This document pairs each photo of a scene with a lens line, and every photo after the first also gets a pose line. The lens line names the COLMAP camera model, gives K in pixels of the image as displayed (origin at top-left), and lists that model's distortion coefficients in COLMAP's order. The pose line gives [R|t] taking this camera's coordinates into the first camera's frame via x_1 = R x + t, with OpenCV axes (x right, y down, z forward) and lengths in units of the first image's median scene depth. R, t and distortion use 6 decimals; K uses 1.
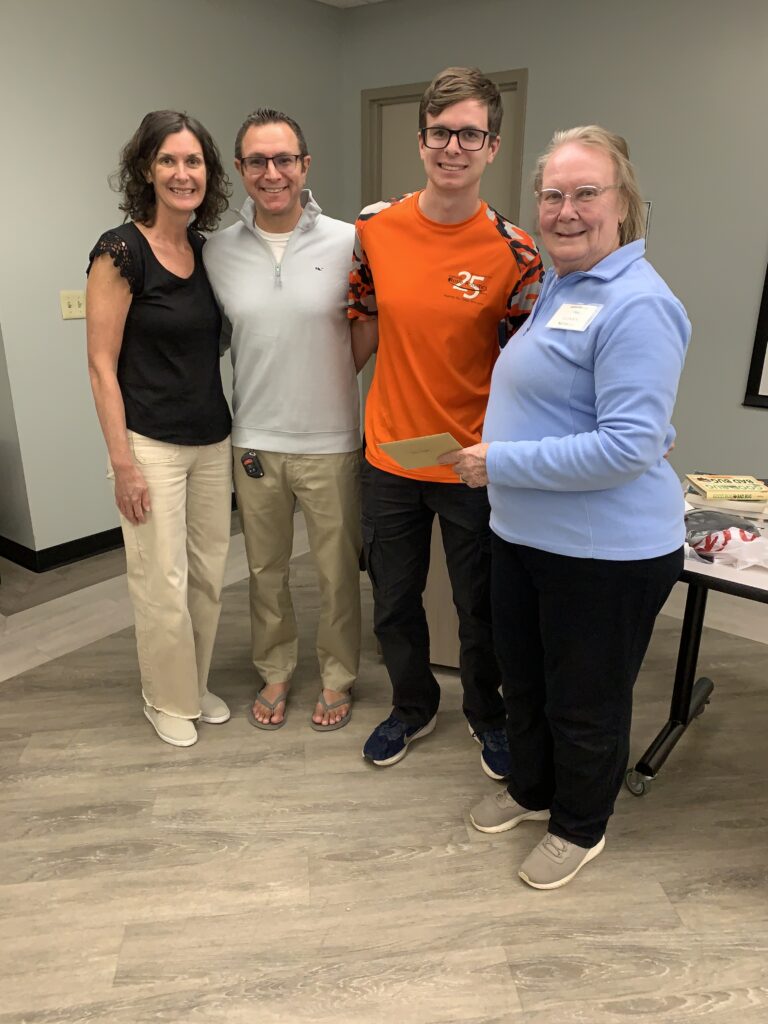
lens RADIAL K [[787.5, 0, 381.7], [0, 787.5, 512.8], [0, 0, 1]] dist [0.018532, -0.013892]
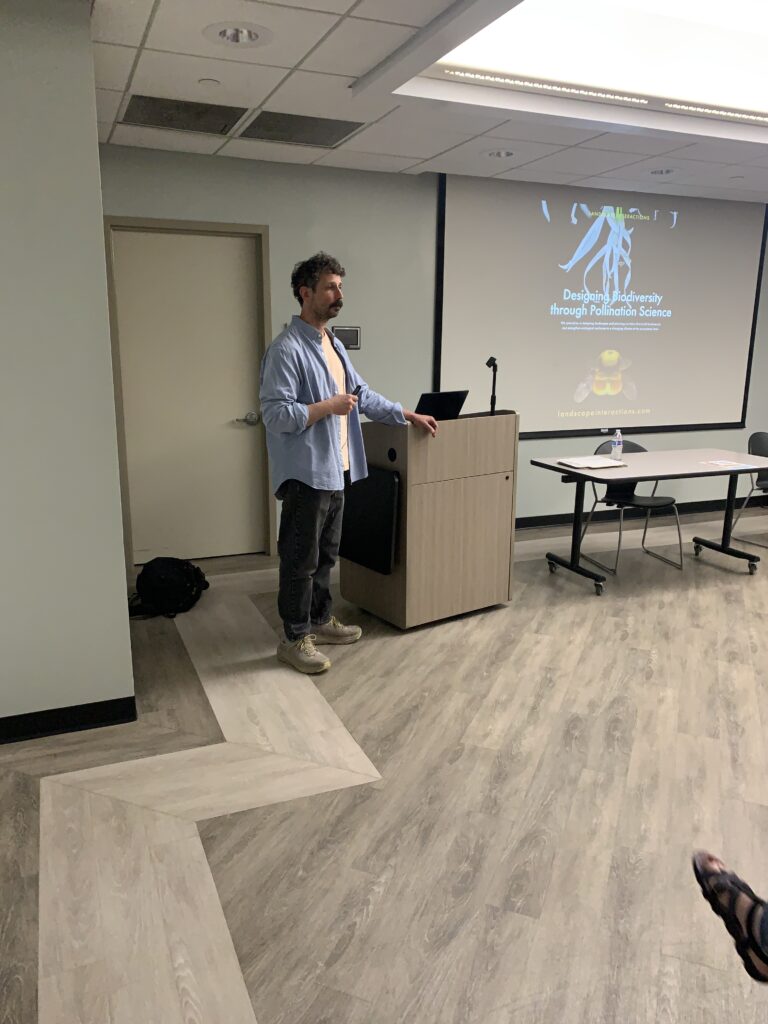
lens RADIAL K [[787.5, 0, 378.8], [0, 787.5, 519.1], [0, 0, 1]] dist [0.018532, -0.013892]
pose [[0.485875, -0.195261, 0.851938, -1.758121], [0.300916, 0.952507, 0.046694, -0.174699], [-0.820594, 0.233674, 0.521557, 0.455916]]
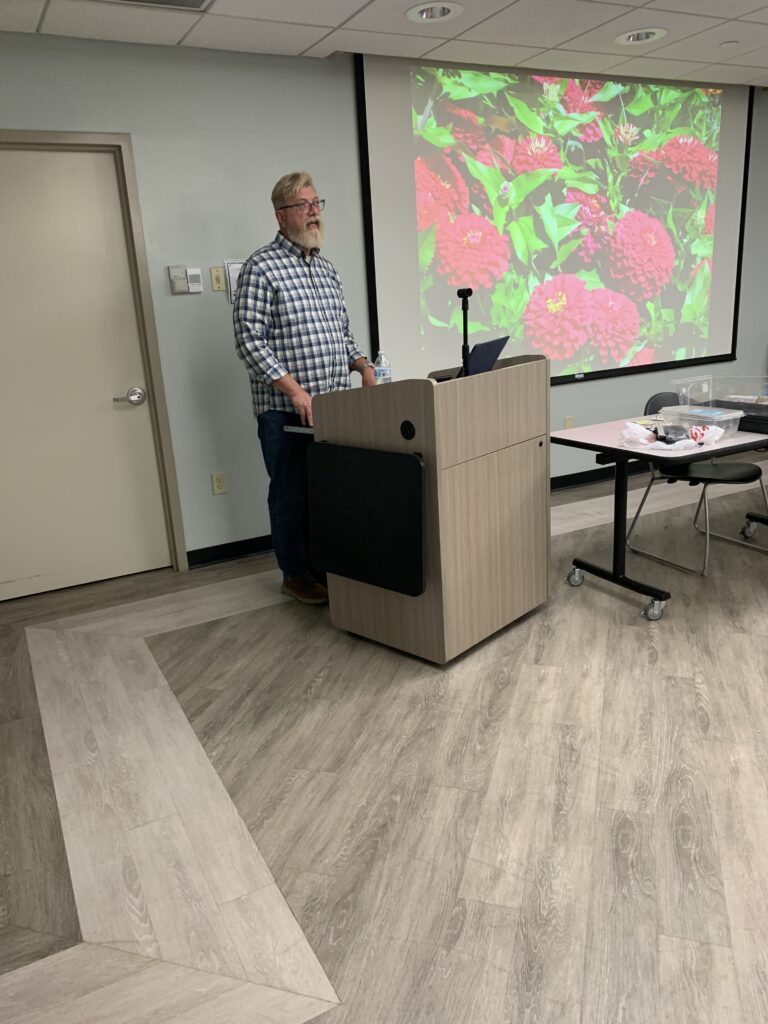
lens RADIAL K [[787.5, 0, 386.4], [0, 787.5, 513.9], [0, 0, 1]] dist [0.018532, -0.013892]
pose [[0.404131, -0.276867, 0.871793, -1.242551], [0.374579, 0.919603, 0.118410, -0.223994], [-0.834487, 0.278702, 0.475348, 0.692547]]
